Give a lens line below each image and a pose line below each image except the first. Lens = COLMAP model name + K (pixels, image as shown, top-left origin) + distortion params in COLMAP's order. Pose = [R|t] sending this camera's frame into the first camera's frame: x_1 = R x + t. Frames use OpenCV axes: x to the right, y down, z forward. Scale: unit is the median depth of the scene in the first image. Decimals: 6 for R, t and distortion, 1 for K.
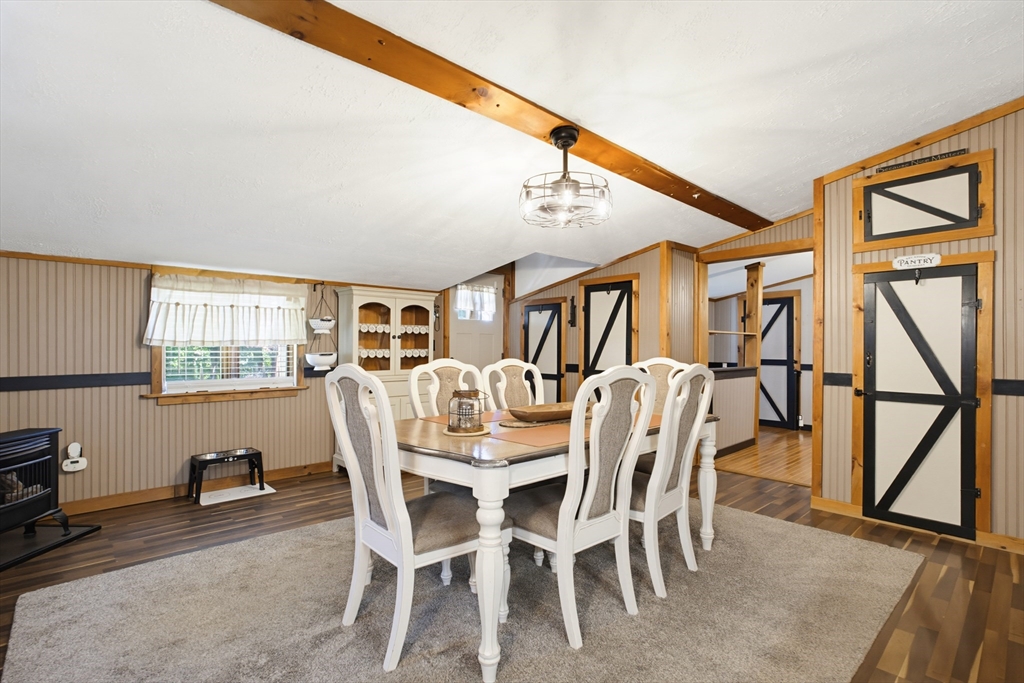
lens RADIAL K [[483.8, 0, 517.3], [0, 483.8, 346.6], [0, 0, 1]] dist [-0.002102, 0.000357]
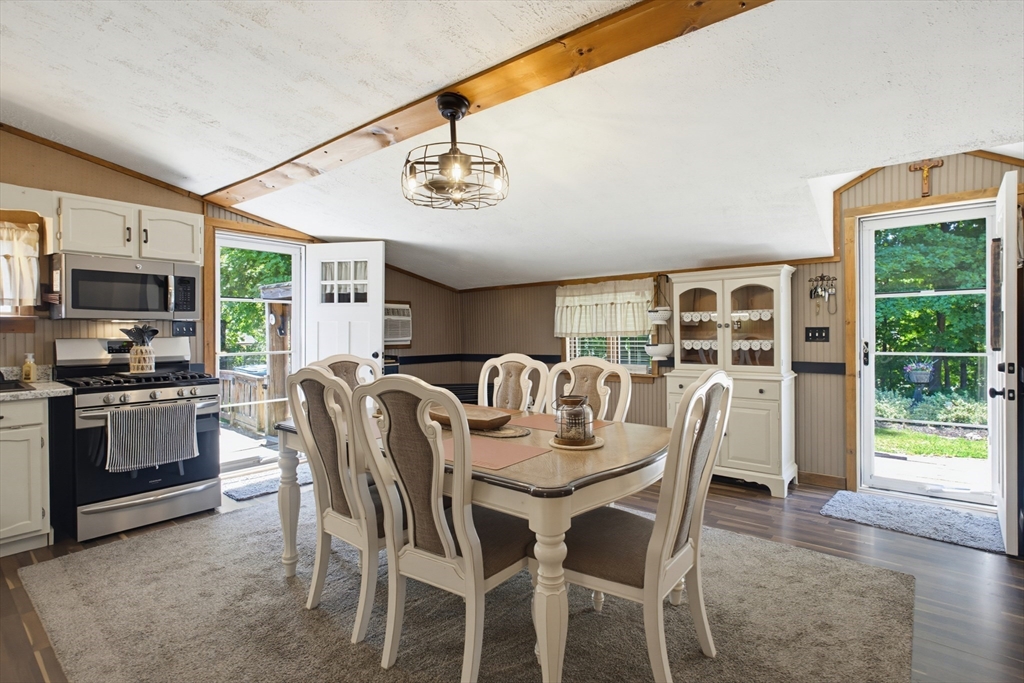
lens RADIAL K [[494.3, 0, 529.3], [0, 494.3, 341.9], [0, 0, 1]] dist [0.000228, -0.000397]
pose [[0.146537, 0.017903, -0.989043, 0.601100], [0.010574, 0.999751, 0.019664, -0.013878], [0.989149, -0.013340, 0.146311, 0.594642]]
